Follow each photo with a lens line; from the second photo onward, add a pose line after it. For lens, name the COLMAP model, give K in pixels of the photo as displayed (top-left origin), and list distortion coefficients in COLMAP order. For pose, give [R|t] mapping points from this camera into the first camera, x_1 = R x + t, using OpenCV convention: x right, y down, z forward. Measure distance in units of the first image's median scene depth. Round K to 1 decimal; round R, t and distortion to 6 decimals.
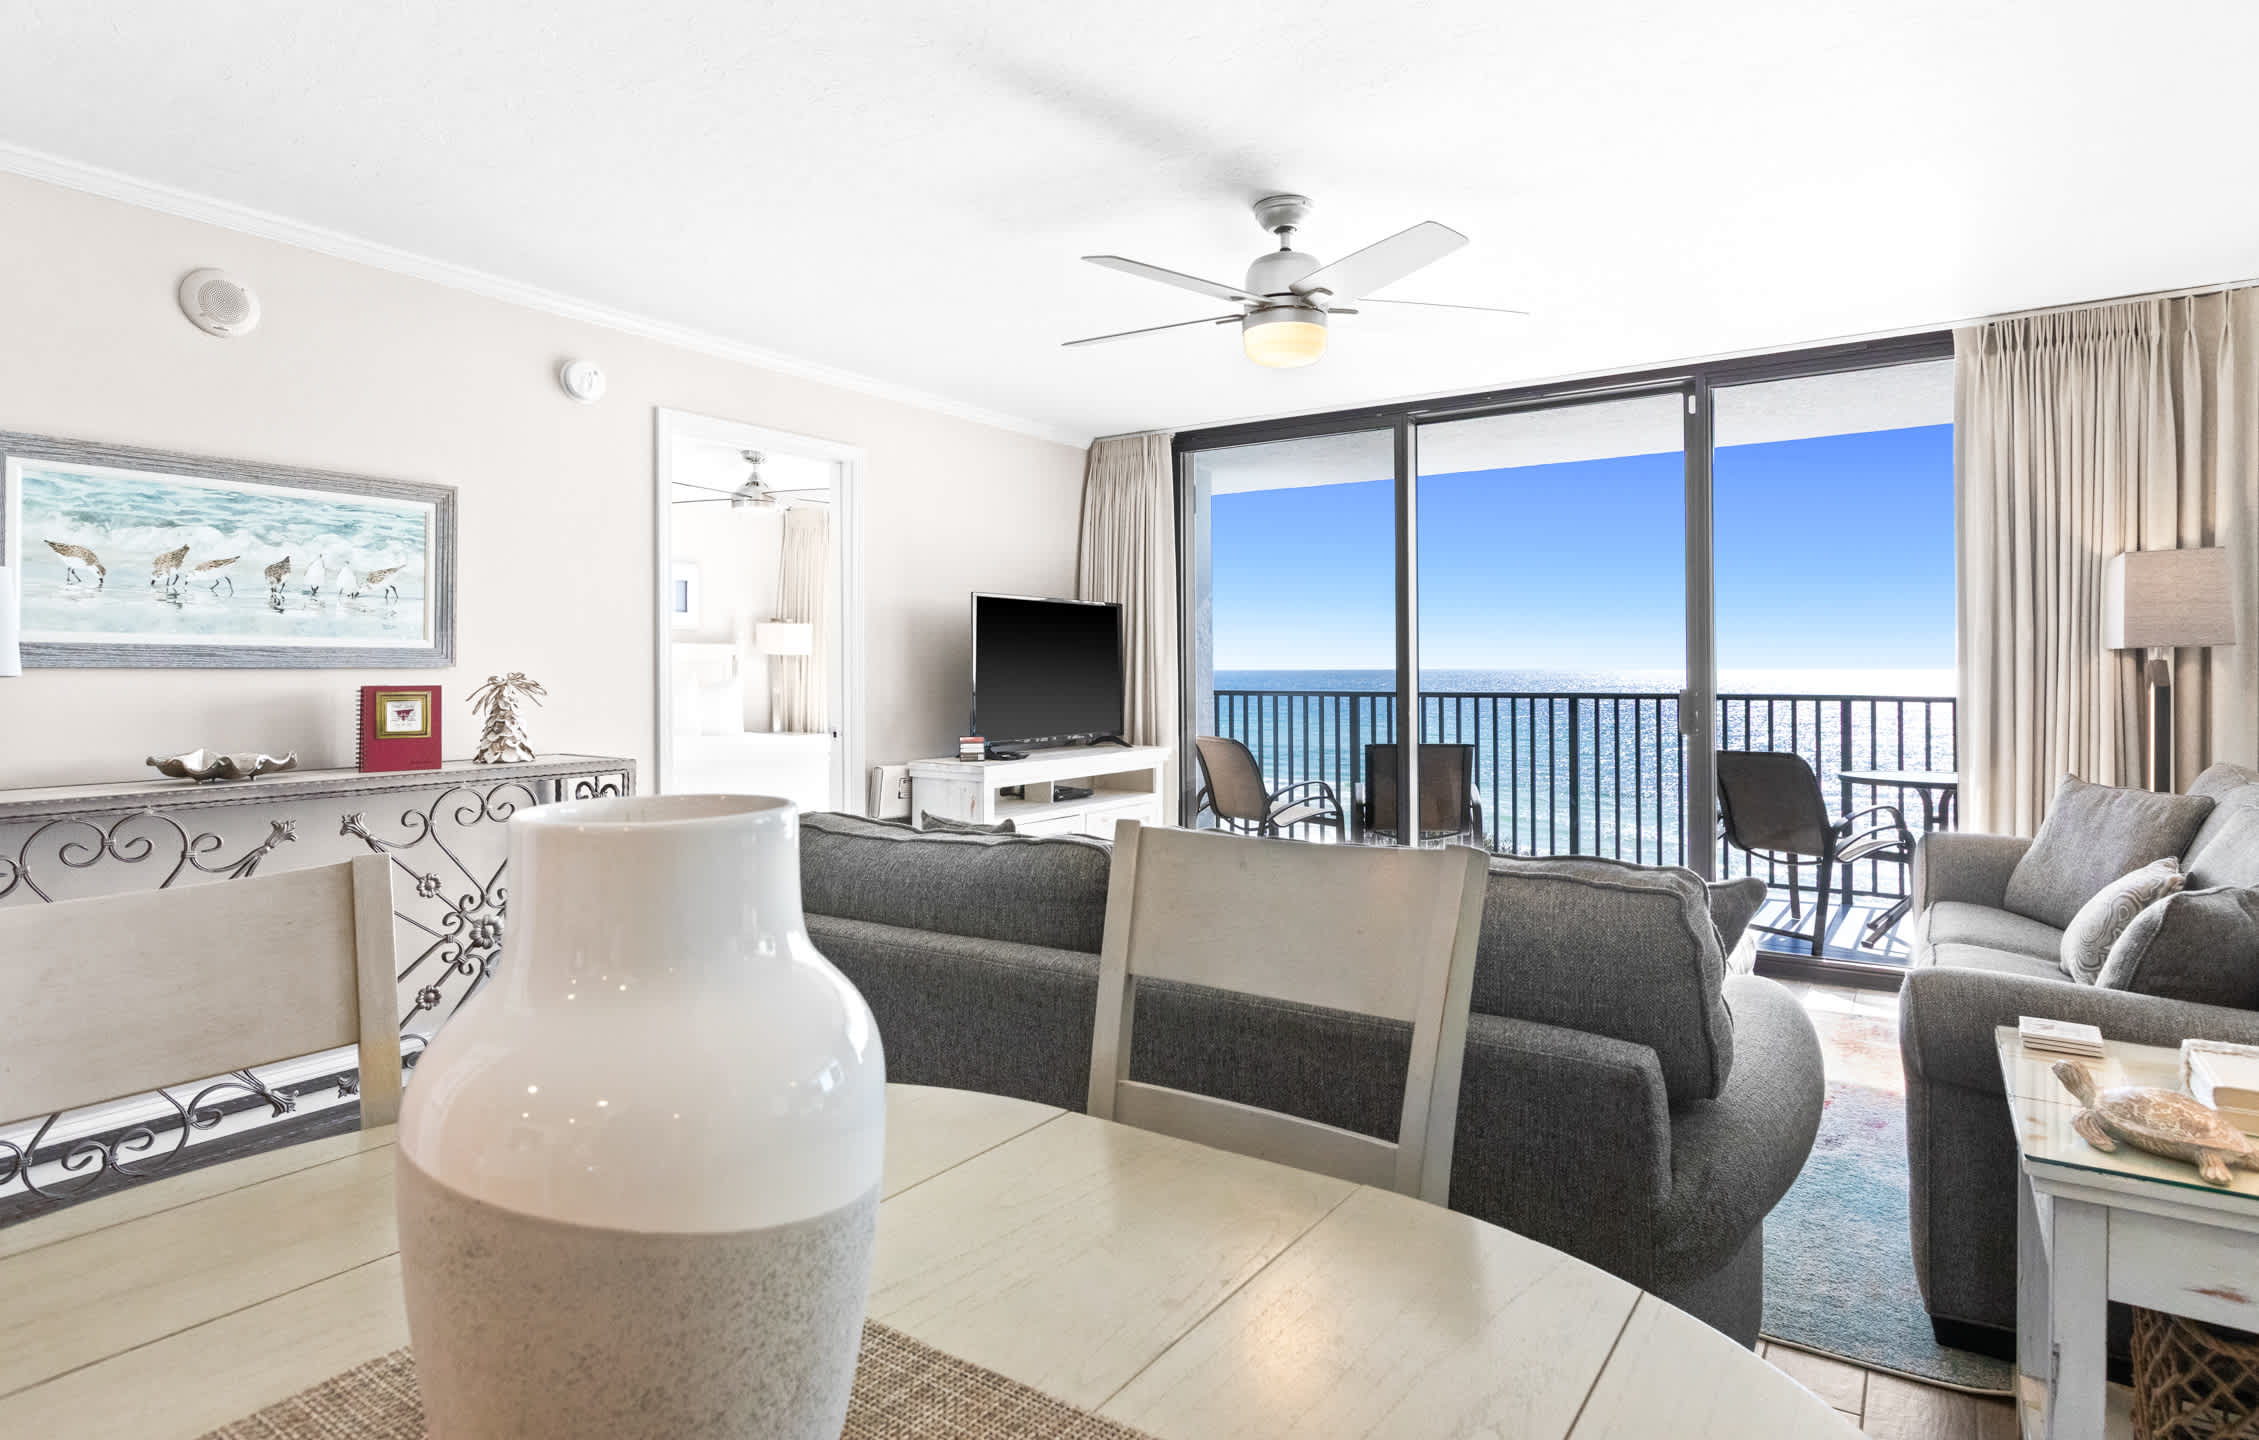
lens RADIAL K [[1232.8, 0, 1129.3], [0, 1232.8, 674.9], [0, 0, 1]] dist [-0.001326, -0.001284]
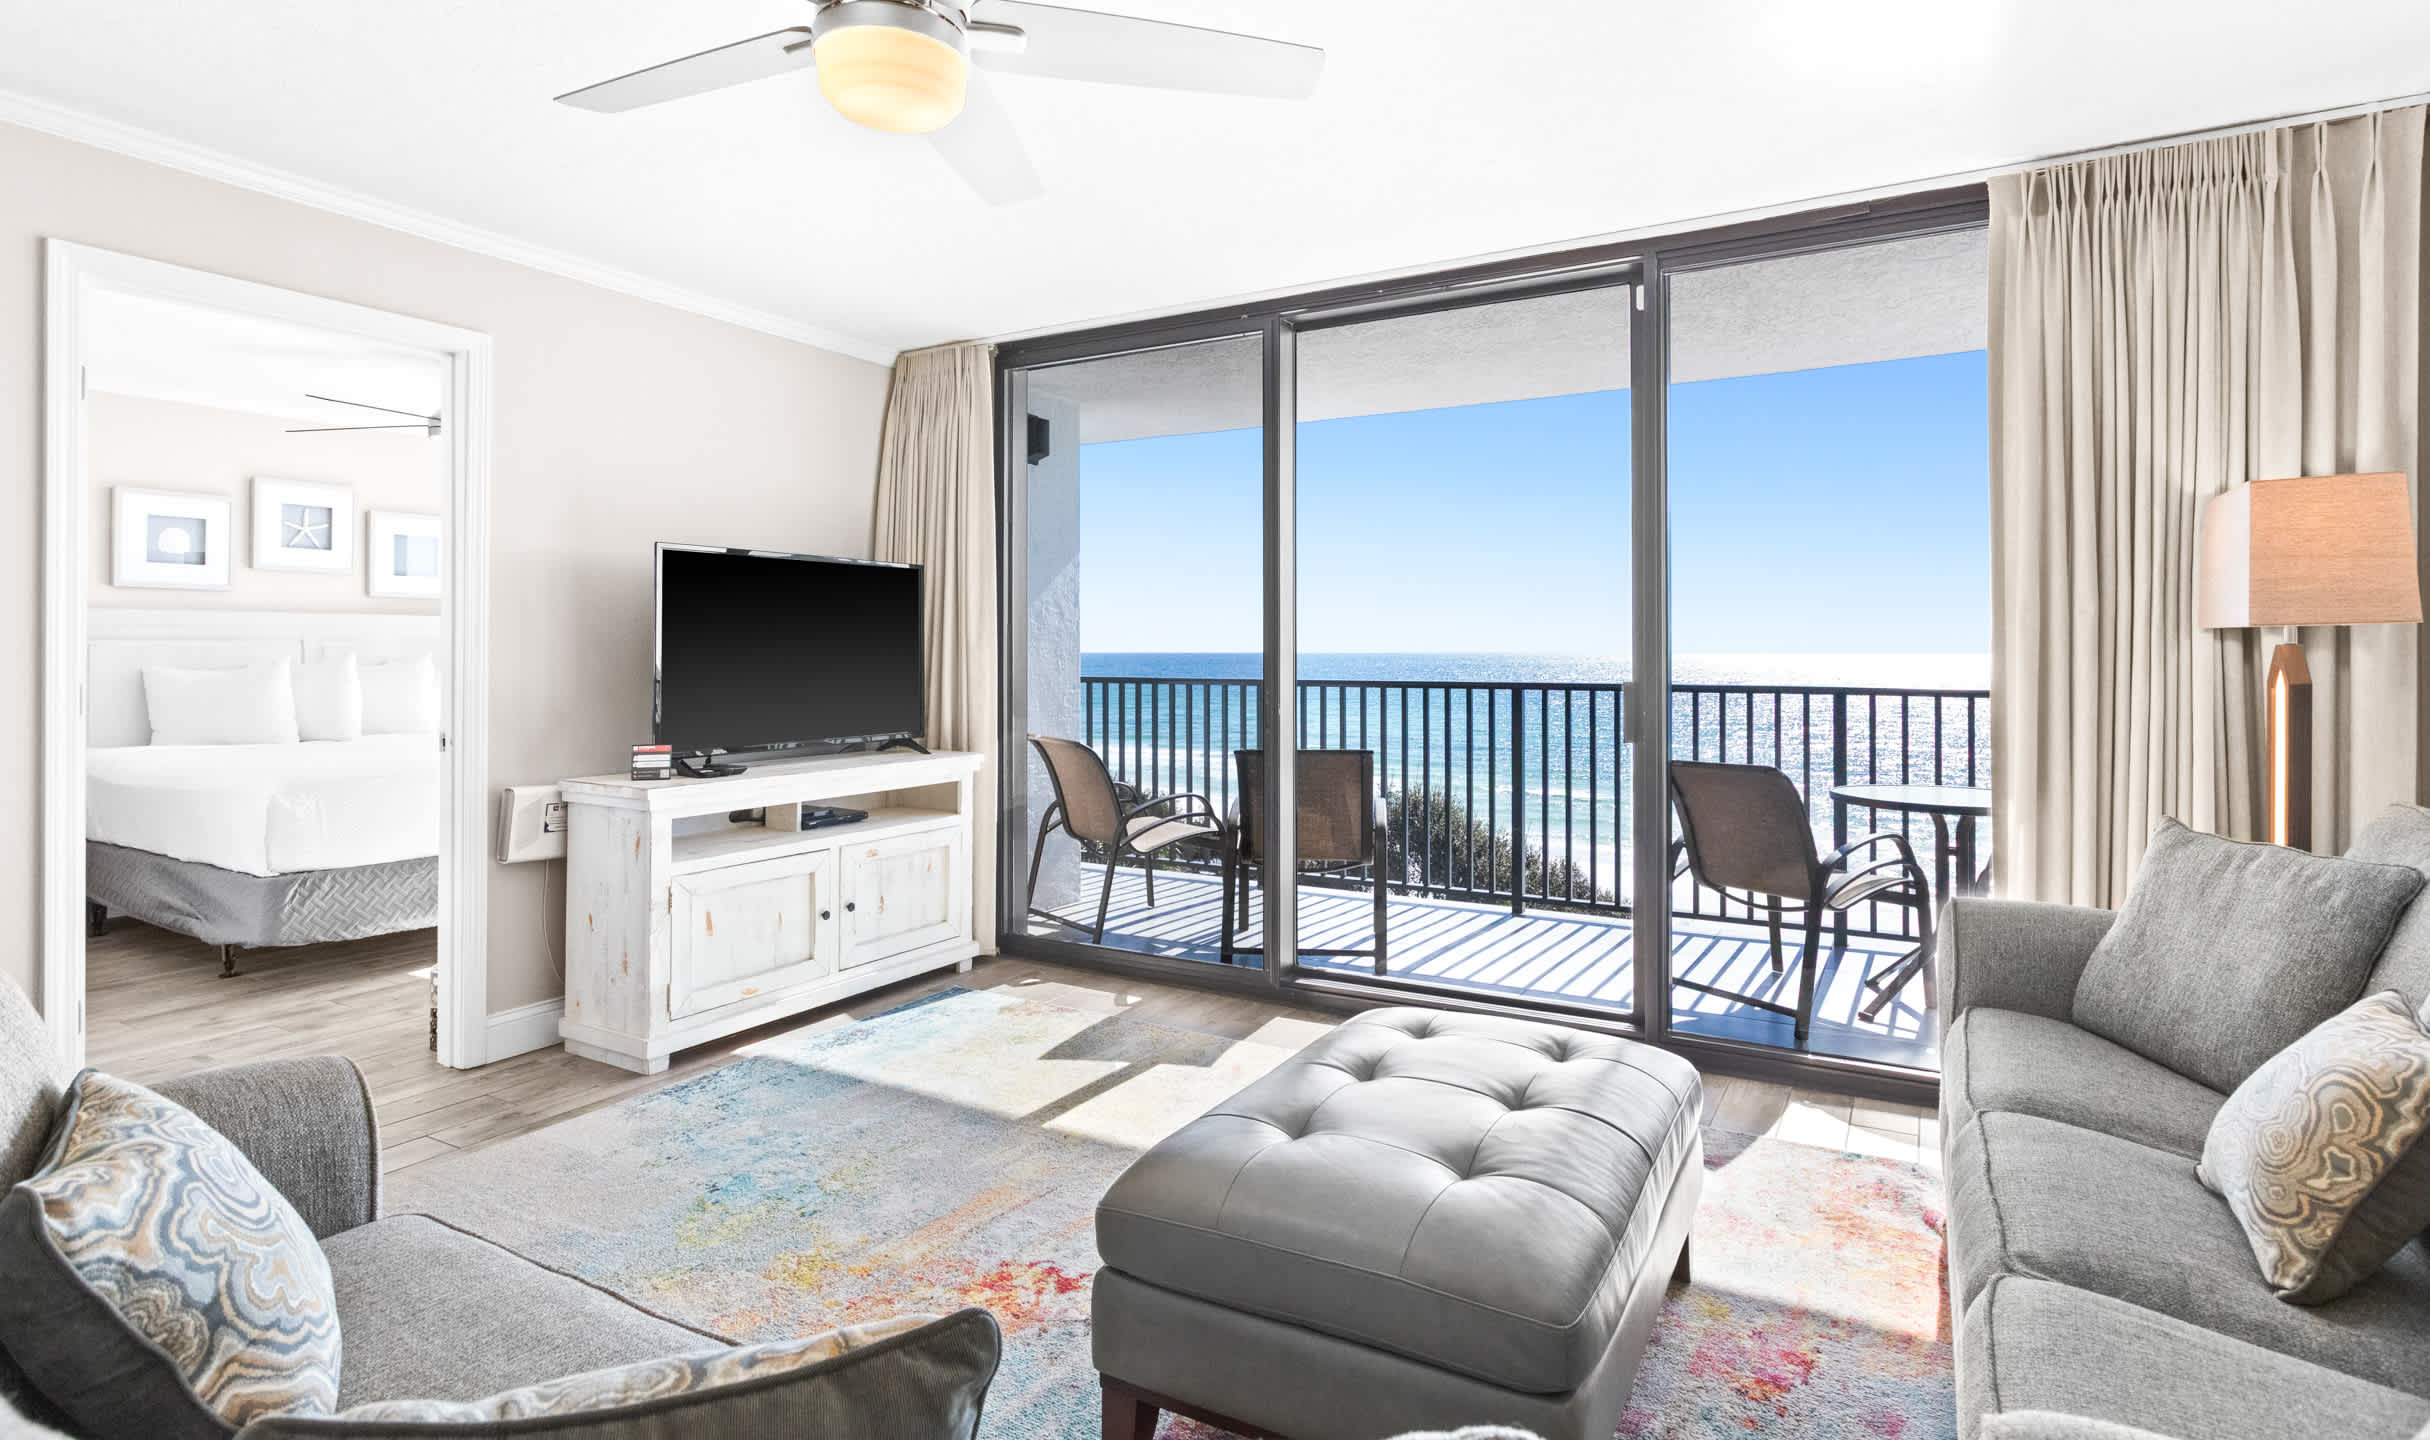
lens RADIAL K [[1254.8, 0, 1214.9], [0, 1254.8, 655.3], [0, 0, 1]] dist [0.001027, 0.000888]
pose [[0.997894, 0.004374, 0.064712, 0.143003], [-0.004284, 0.999990, -0.001530, -0.001826], [-0.064718, 0.001250, 0.997903, 0.245813]]
